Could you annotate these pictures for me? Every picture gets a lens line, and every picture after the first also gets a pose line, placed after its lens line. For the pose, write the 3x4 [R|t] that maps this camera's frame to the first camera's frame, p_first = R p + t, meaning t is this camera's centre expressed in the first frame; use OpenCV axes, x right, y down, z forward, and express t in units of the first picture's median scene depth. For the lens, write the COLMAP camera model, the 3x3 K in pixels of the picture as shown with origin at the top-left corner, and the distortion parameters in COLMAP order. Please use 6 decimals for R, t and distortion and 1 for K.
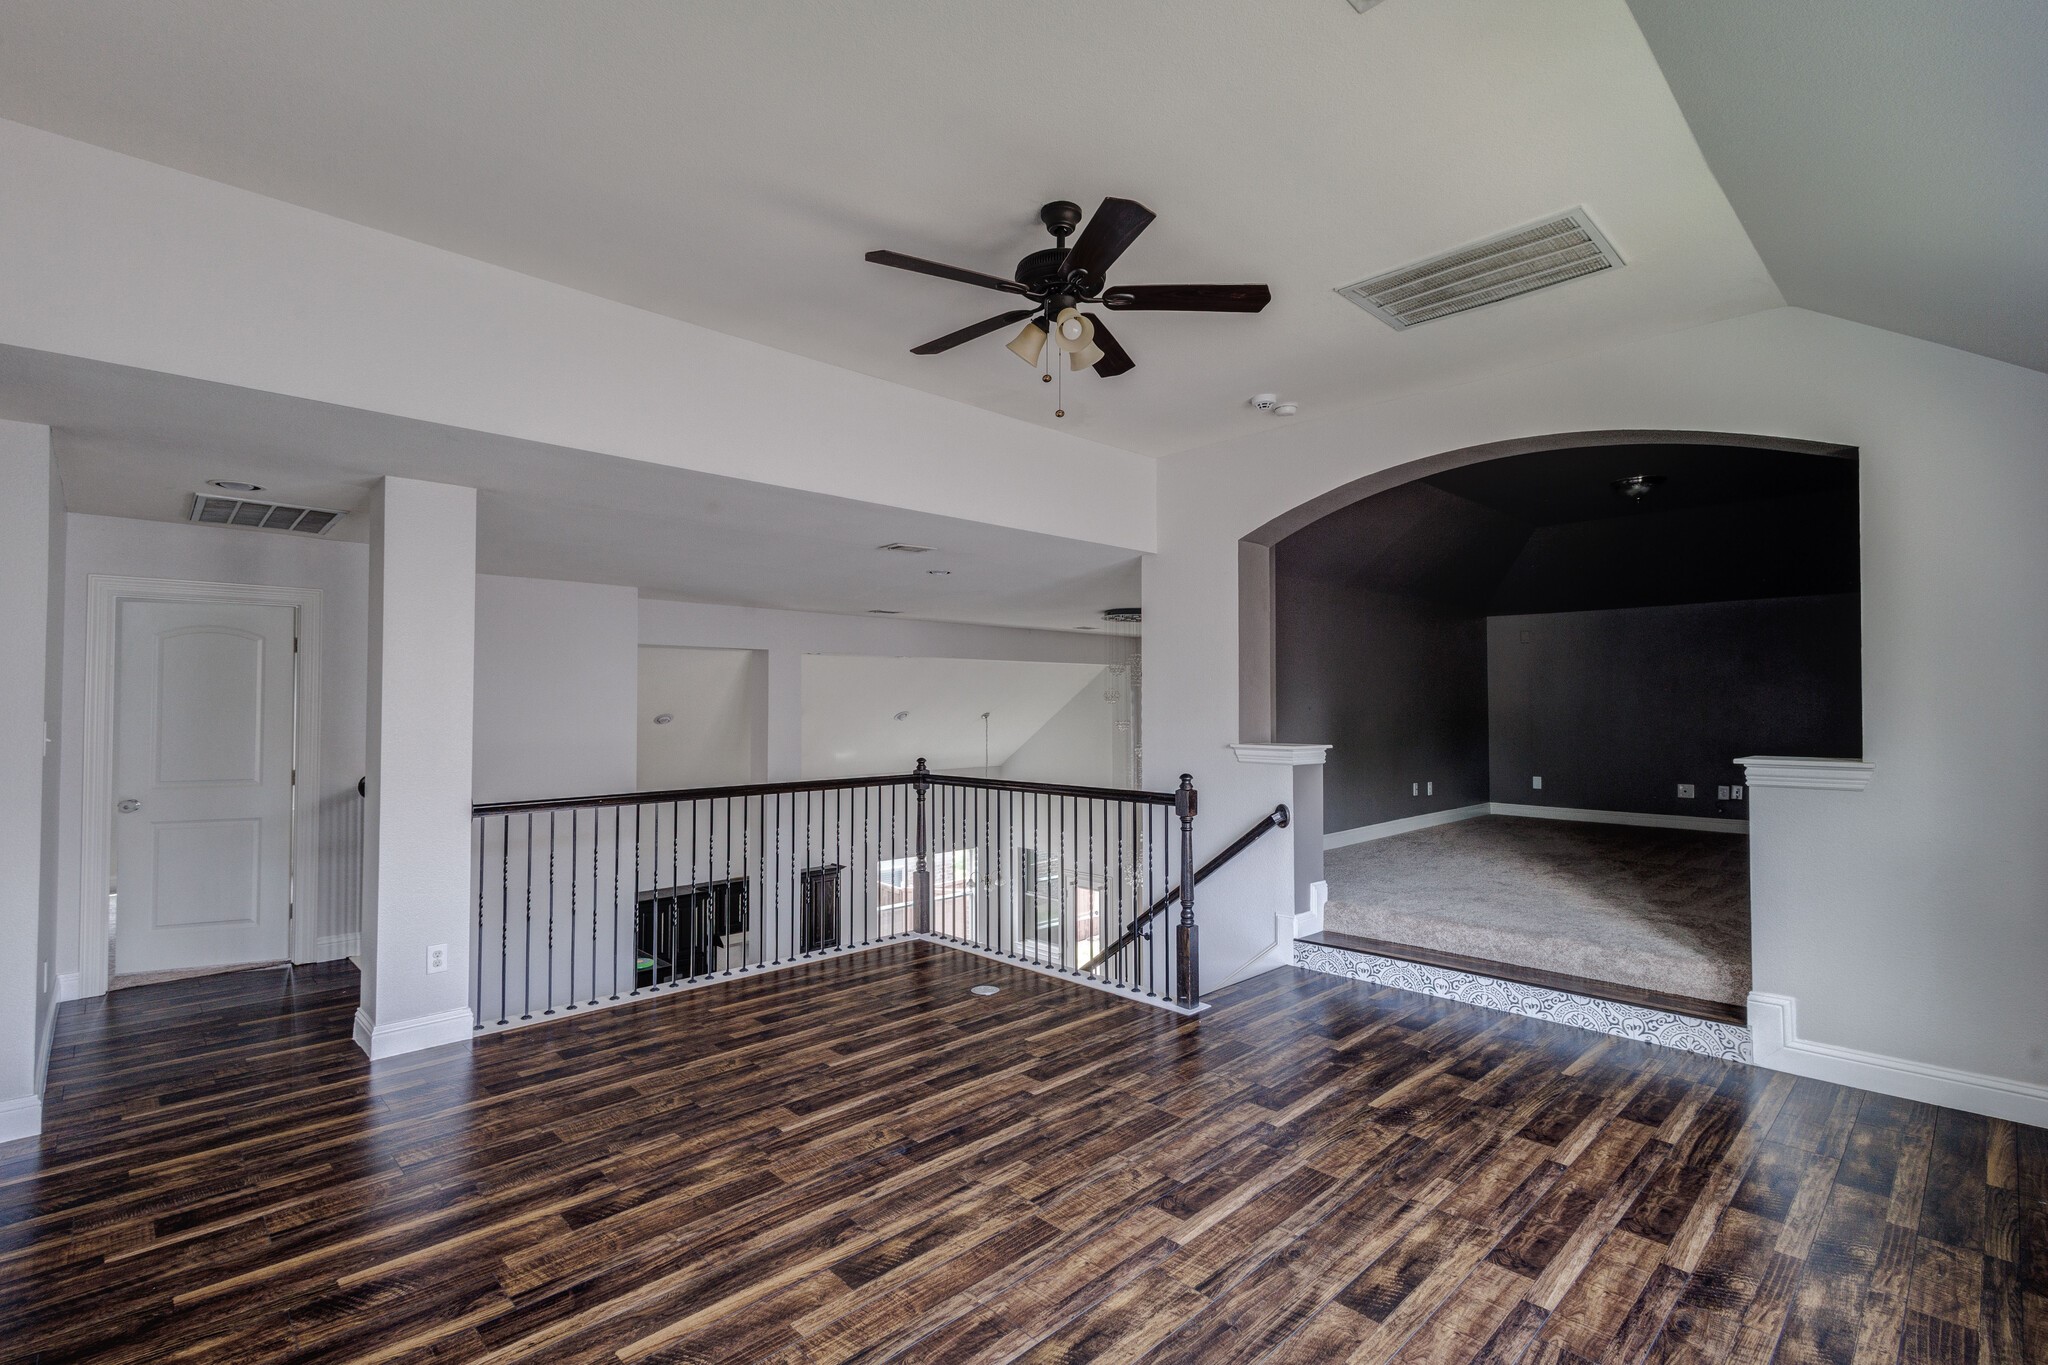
lens RADIAL K [[937.0, 0, 1025.7], [0, 937.0, 678.5], [0, 0, 1]] dist [0.007754, -0.000943]
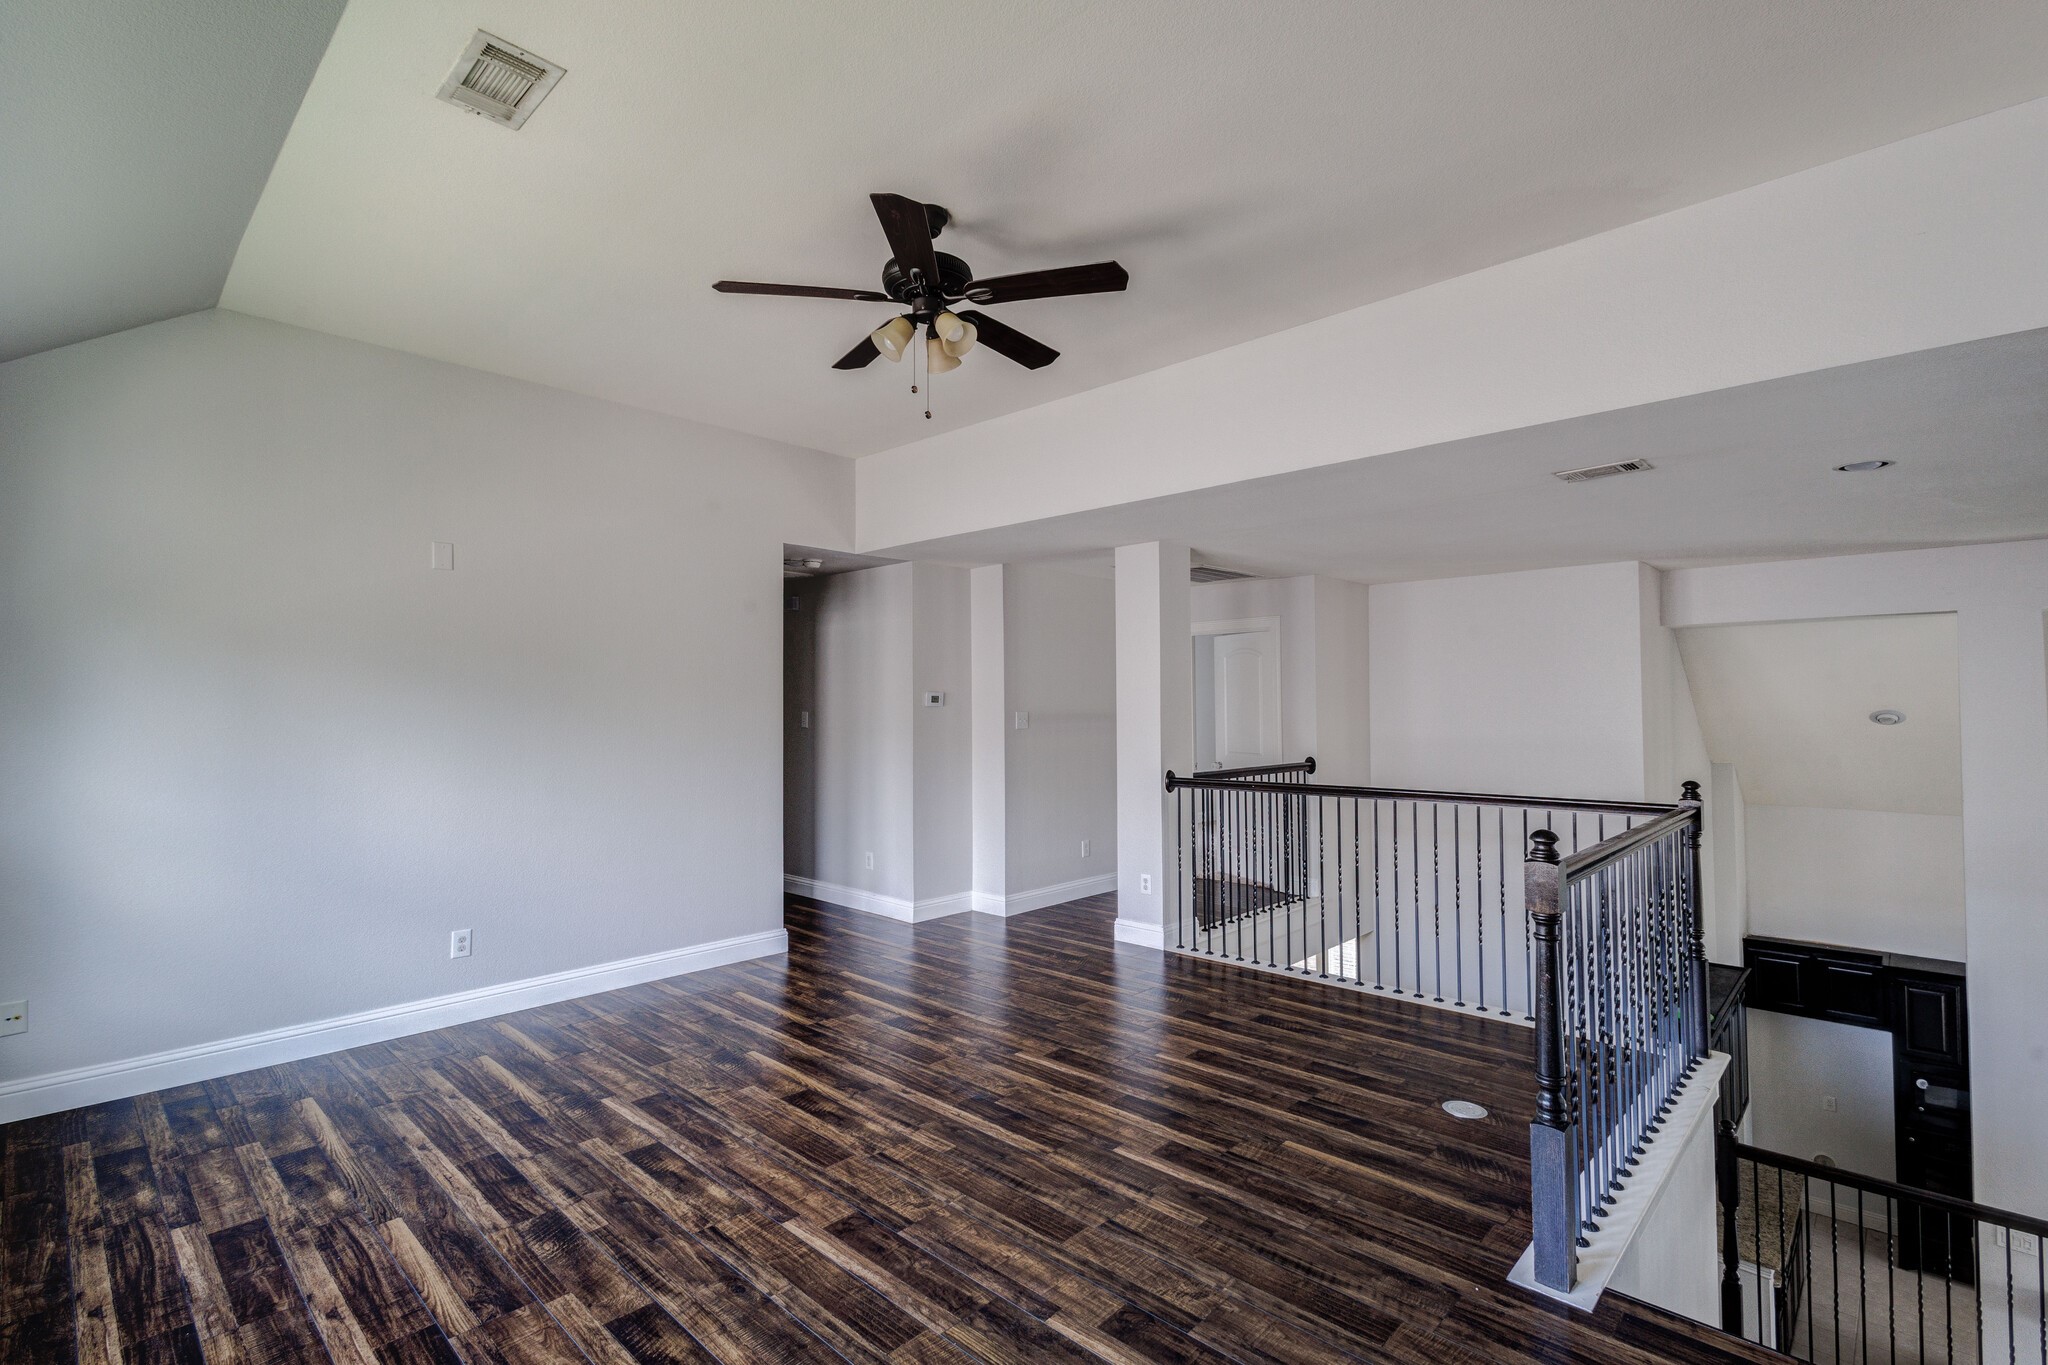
lens RADIAL K [[937.0, 0, 1025.7], [0, 937.0, 678.5], [0, 0, 1]] dist [0.007754, -0.000943]
pose [[0.040829, -0.027242, -0.998795, 0.865082], [0.035921, 0.999022, -0.025779, 0.025442], [0.998520, -0.034826, 0.041767, 0.875501]]
